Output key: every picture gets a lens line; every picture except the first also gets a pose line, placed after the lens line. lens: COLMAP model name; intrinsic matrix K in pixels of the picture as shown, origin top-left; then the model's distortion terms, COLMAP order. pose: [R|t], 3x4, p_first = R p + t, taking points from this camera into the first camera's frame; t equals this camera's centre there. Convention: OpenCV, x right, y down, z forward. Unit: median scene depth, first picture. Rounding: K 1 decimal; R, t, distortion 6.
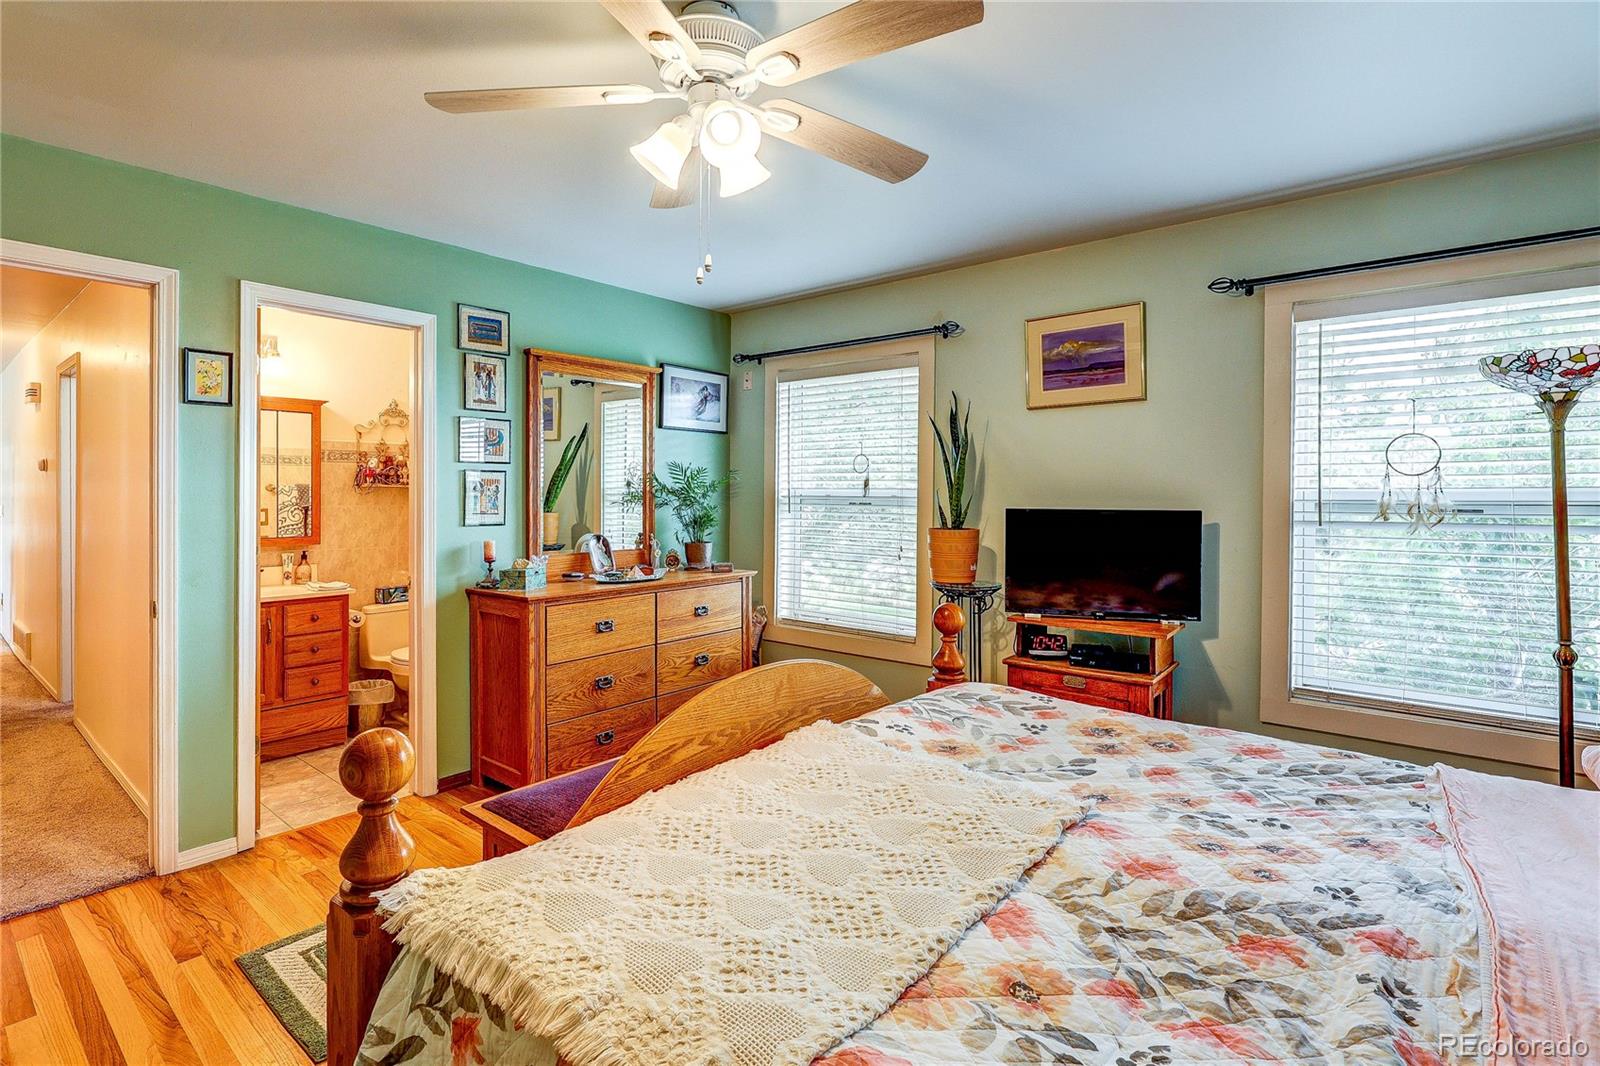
lens RADIAL K [[742.5, 0, 769.1], [0, 742.5, 506.8], [0, 0, 1]] dist [0.002514, -0.000450]
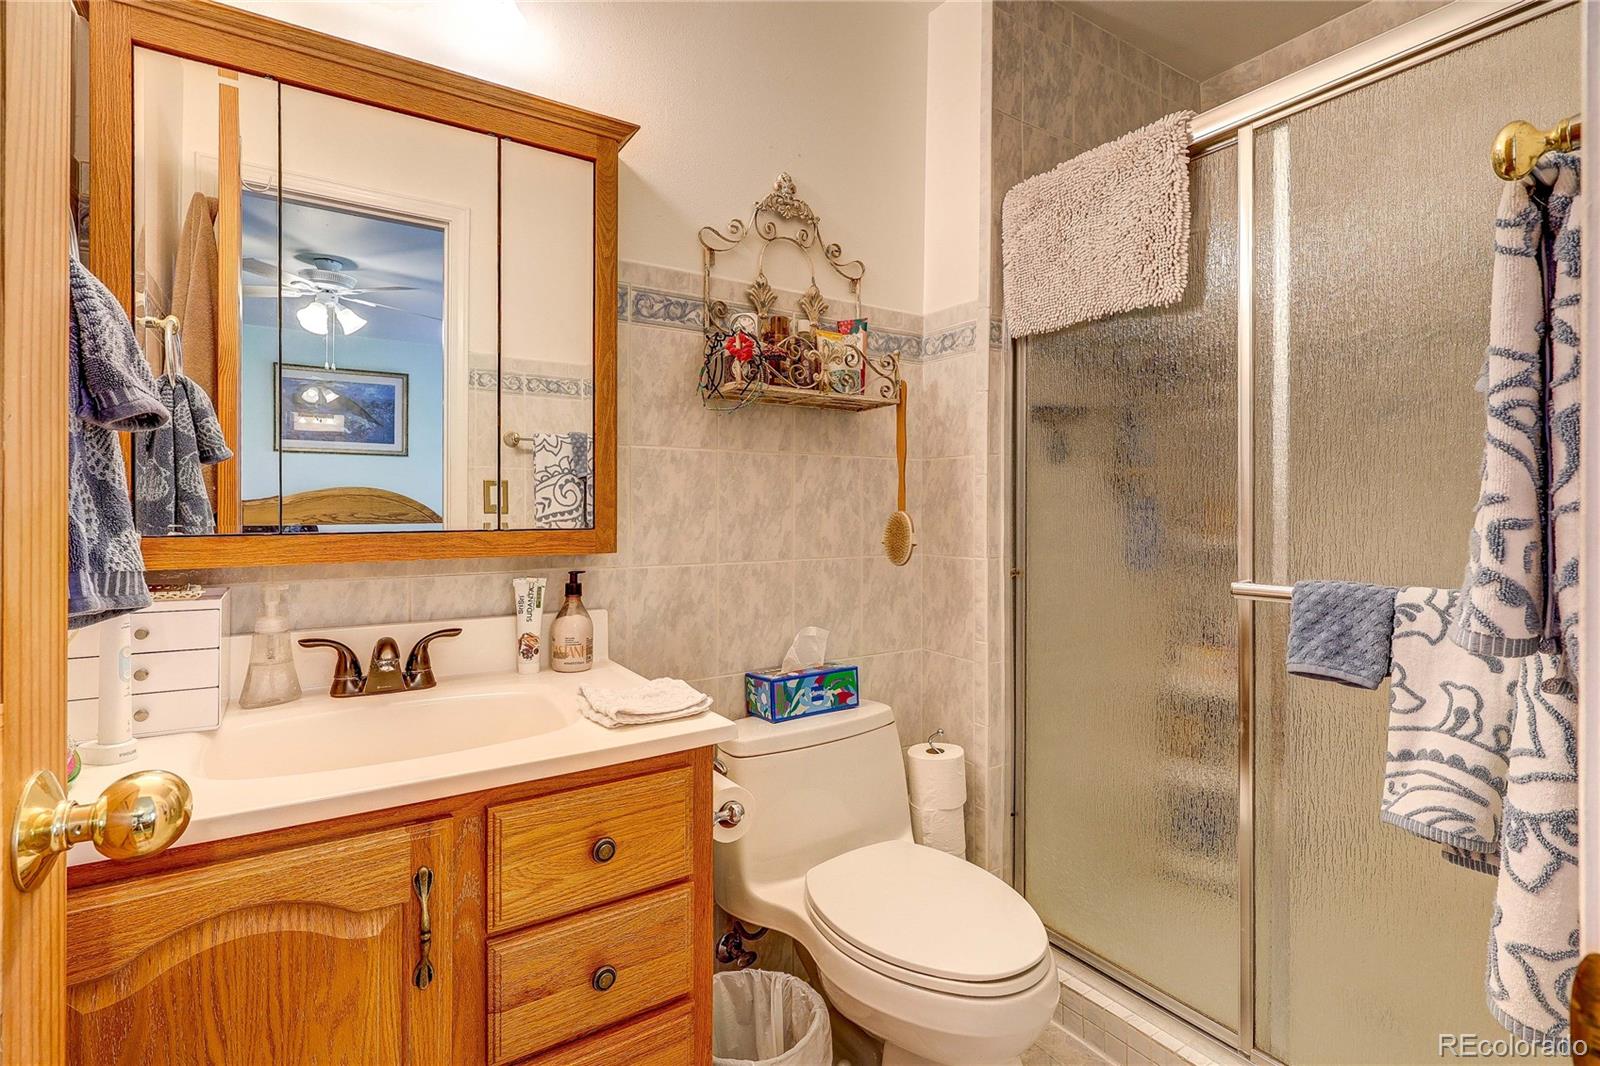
lens RADIAL K [[742.5, 0, 800.9], [0, 742.5, 521.8], [0, 0, 1]] dist [0.002514, -0.000450]
pose [[0.959995, 0.002224, -0.280010, -0.411771], [-0.002221, 0.999997, 0.000328, 0.034826], [0.280010, 0.000307, 0.959997, 0.671344]]
